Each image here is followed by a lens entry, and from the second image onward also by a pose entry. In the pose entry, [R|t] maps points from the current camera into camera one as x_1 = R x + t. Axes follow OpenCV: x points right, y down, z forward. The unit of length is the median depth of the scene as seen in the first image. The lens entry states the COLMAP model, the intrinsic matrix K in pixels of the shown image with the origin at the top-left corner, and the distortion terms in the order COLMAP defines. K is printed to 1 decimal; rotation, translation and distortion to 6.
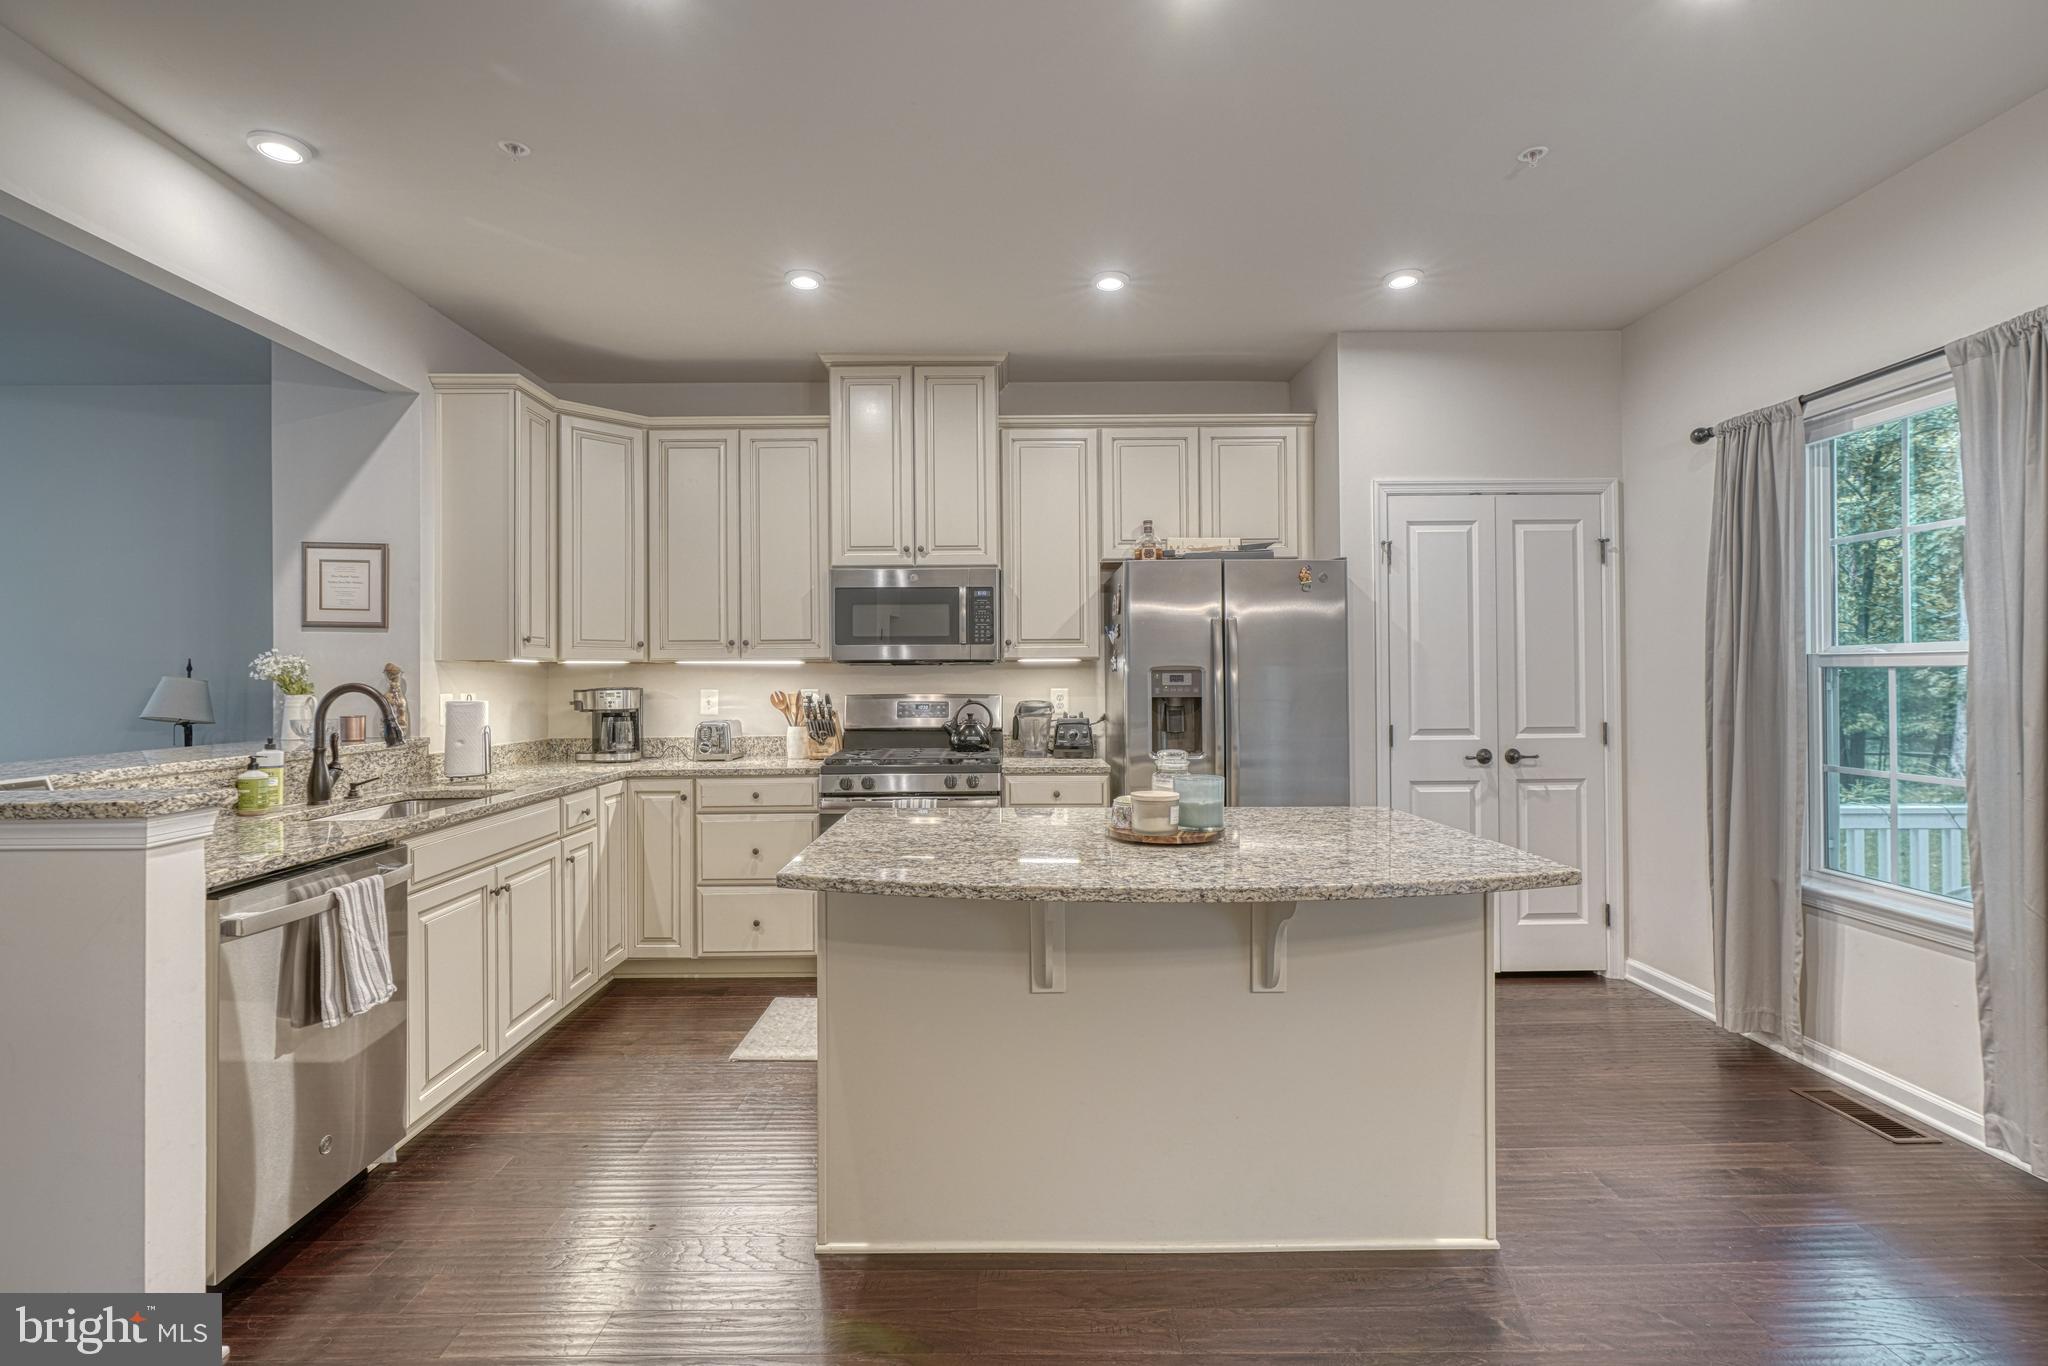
lens RADIAL K [[920.1, 0, 1016.3], [0, 920.1, 673.3], [0, 0, 1]] dist [-0.011202, 0.005062]
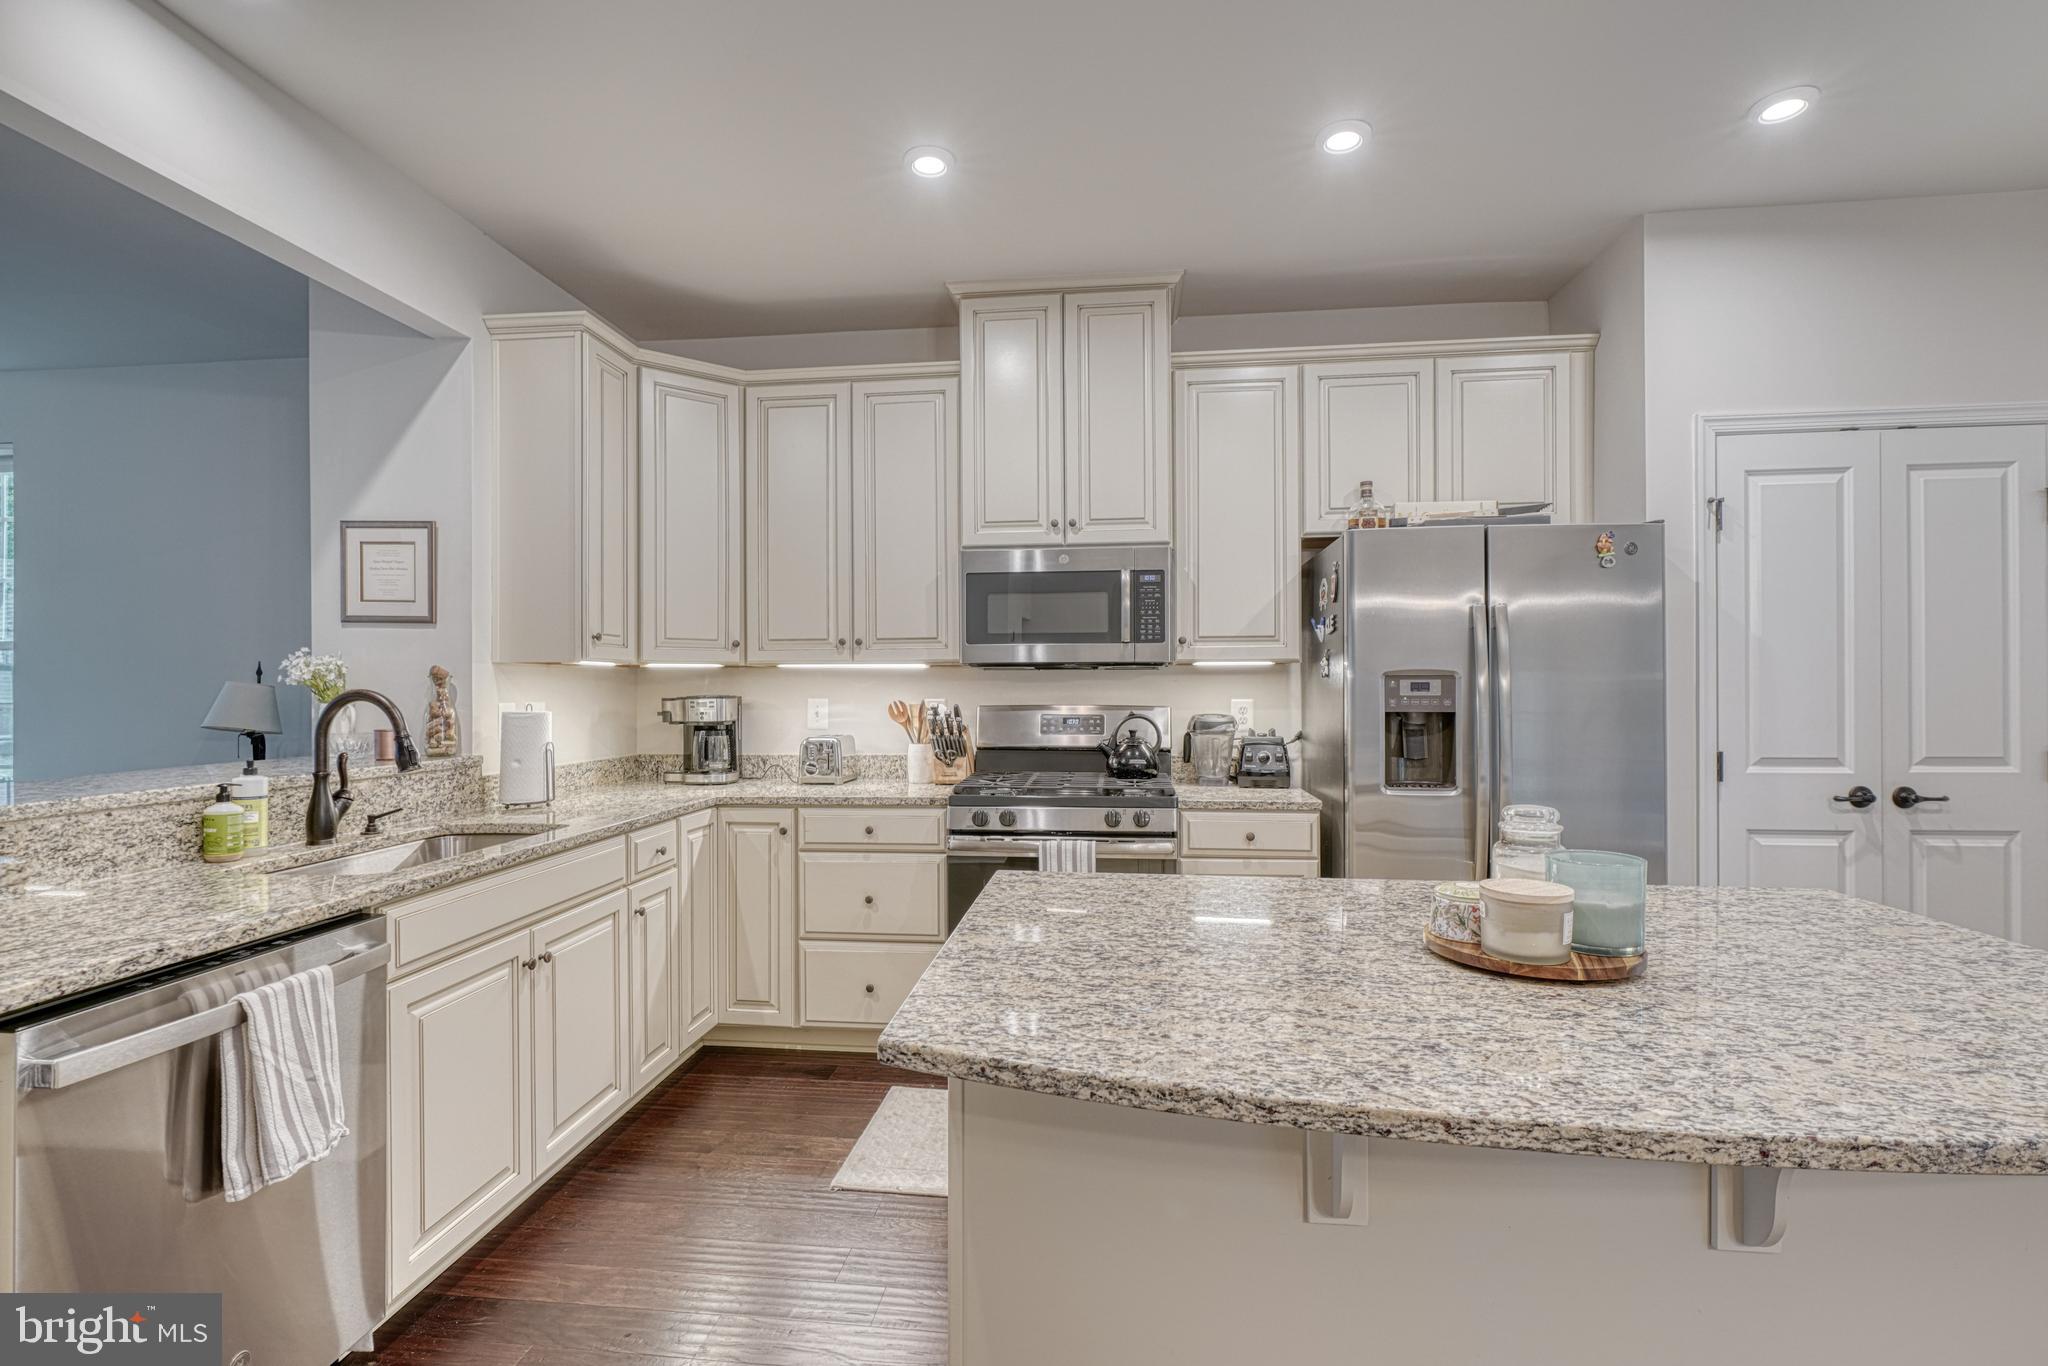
lens RADIAL K [[920.1, 0, 1028.8], [0, 920.1, 685.3], [0, 0, 1]] dist [-0.011202, 0.005062]
pose [[0.992981, 0.002799, -0.118243, -0.051085], [-0.002276, 0.999987, 0.004551, 0.001803], [0.118254, -0.004250, 0.992974, 0.223285]]
